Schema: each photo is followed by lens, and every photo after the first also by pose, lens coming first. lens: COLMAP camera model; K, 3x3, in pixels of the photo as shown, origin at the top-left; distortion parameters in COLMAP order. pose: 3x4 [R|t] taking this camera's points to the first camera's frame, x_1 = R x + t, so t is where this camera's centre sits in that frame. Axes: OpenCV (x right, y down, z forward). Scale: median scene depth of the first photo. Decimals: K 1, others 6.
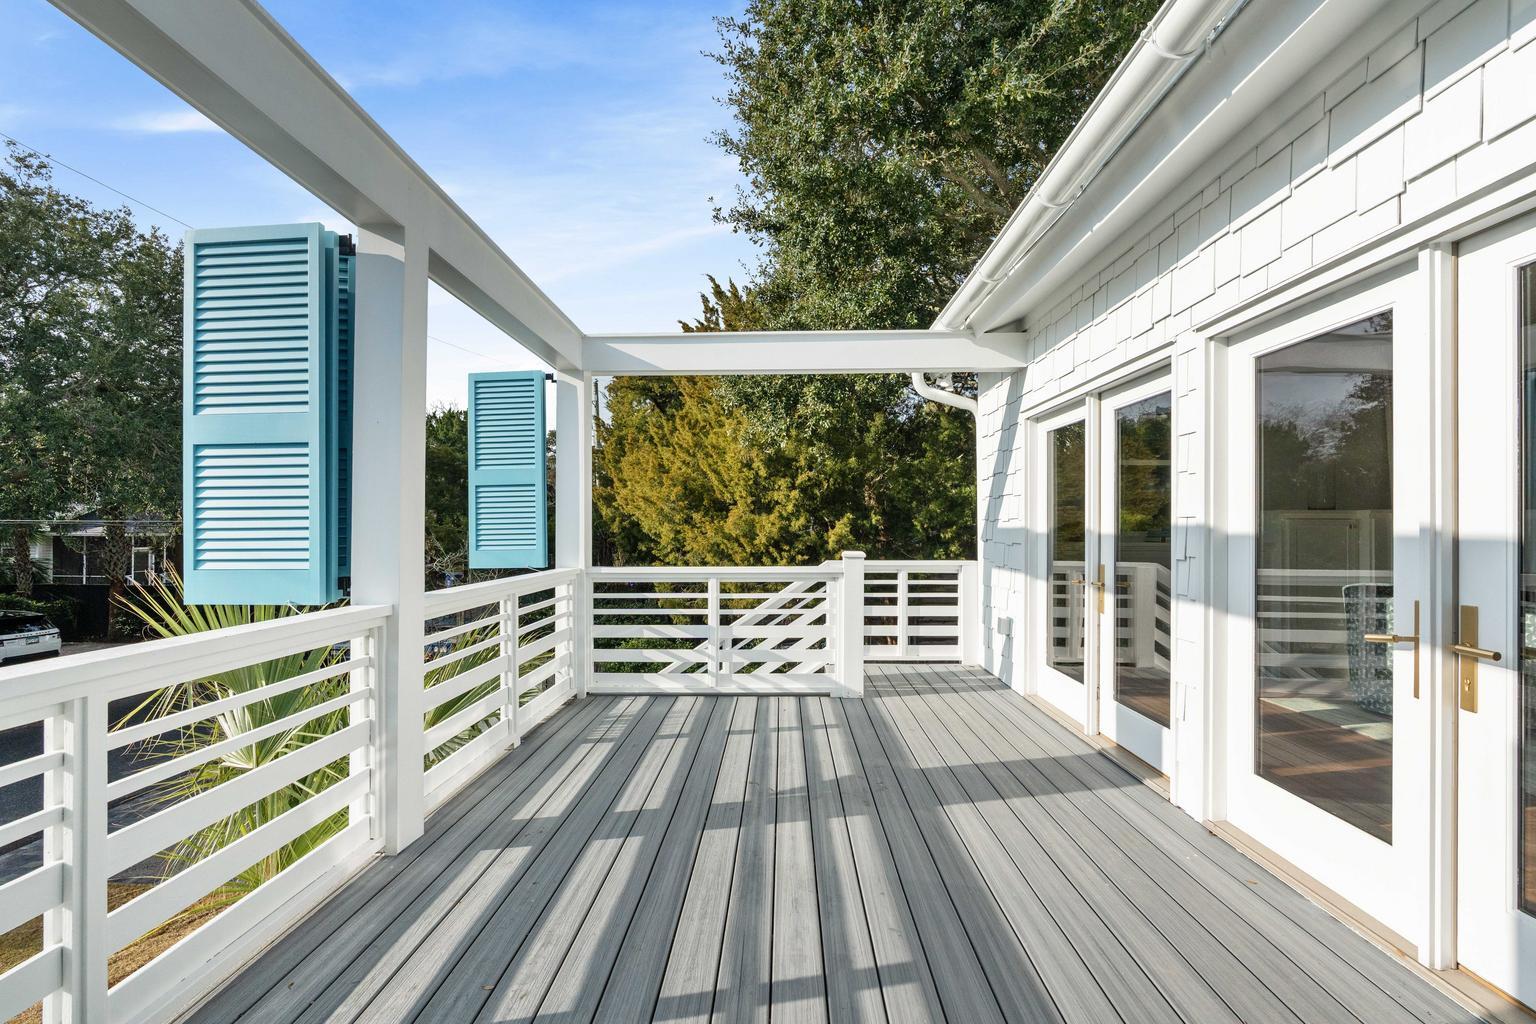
lens RADIAL K [[695.9, 0, 772.0], [0, 695.9, 517.5], [0, 0, 1]] dist [-0.003462, -0.000803]
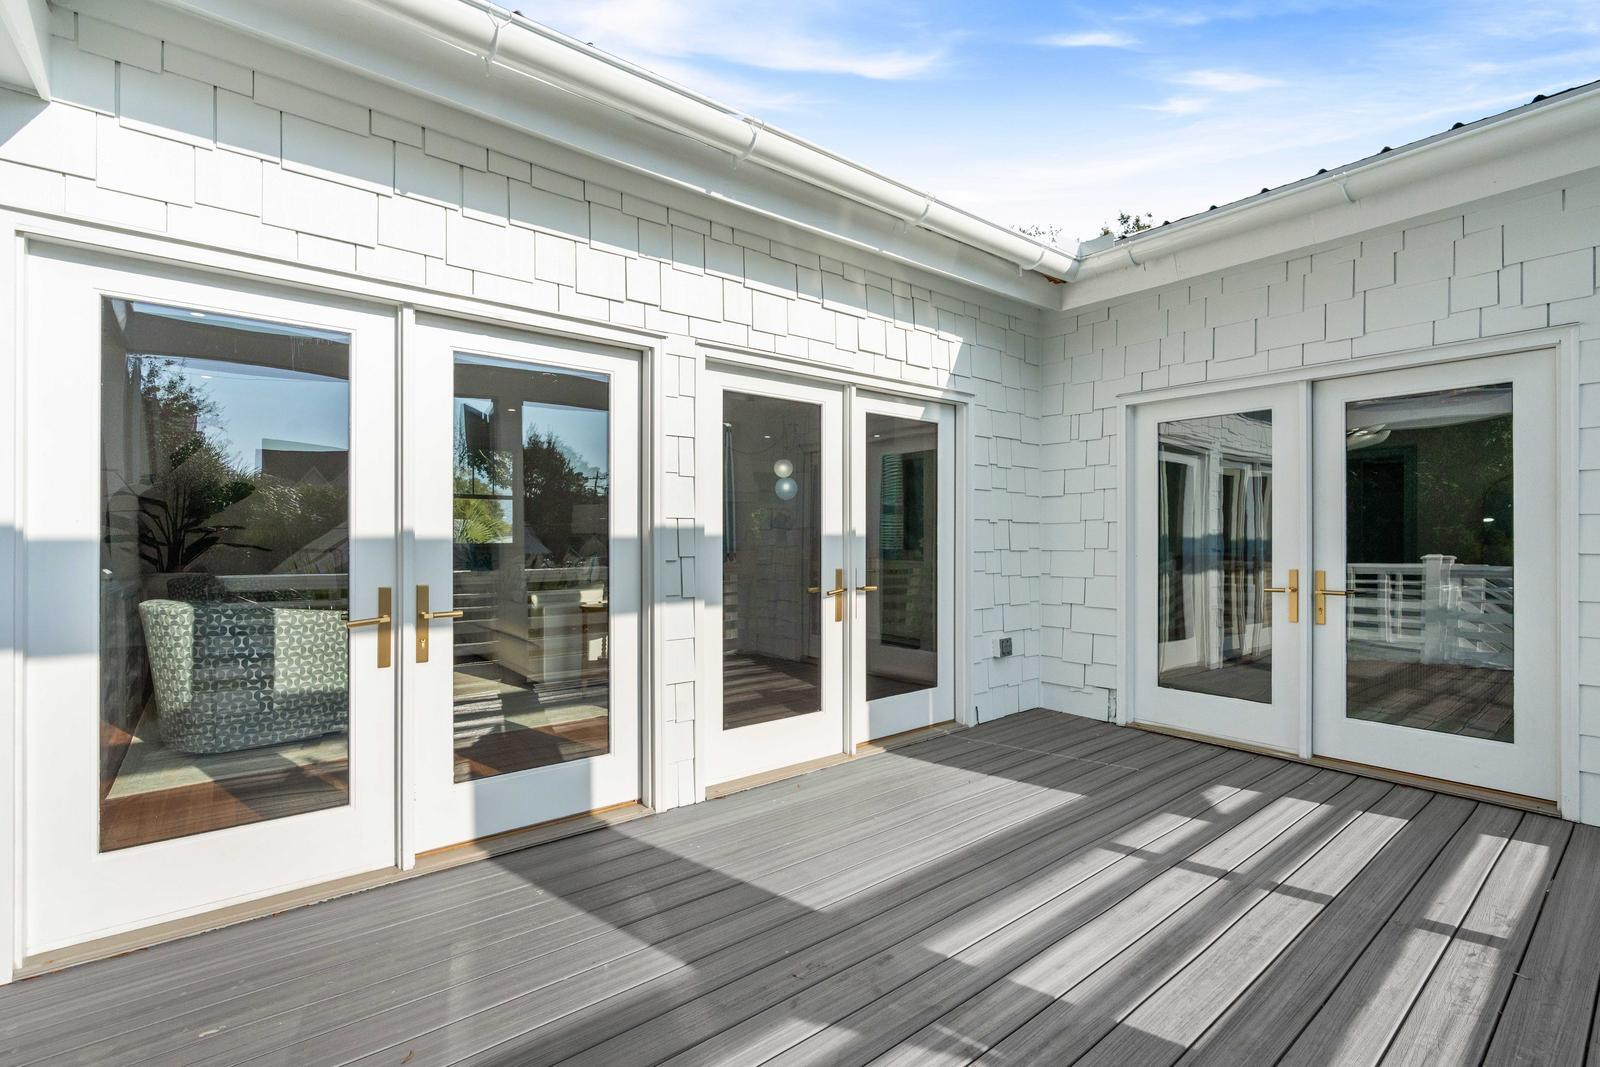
lens RADIAL K [[724.9, 0, 808.6], [0, 724.9, 543.7], [0, 0, 1]] dist [-0.003462, -0.000803]
pose [[-0.648219, -0.001424, 0.761453, -0.401704], [-0.007777, 0.999958, -0.004751, 0.046431], [-0.761414, -0.009002, -0.648203, 1.870476]]
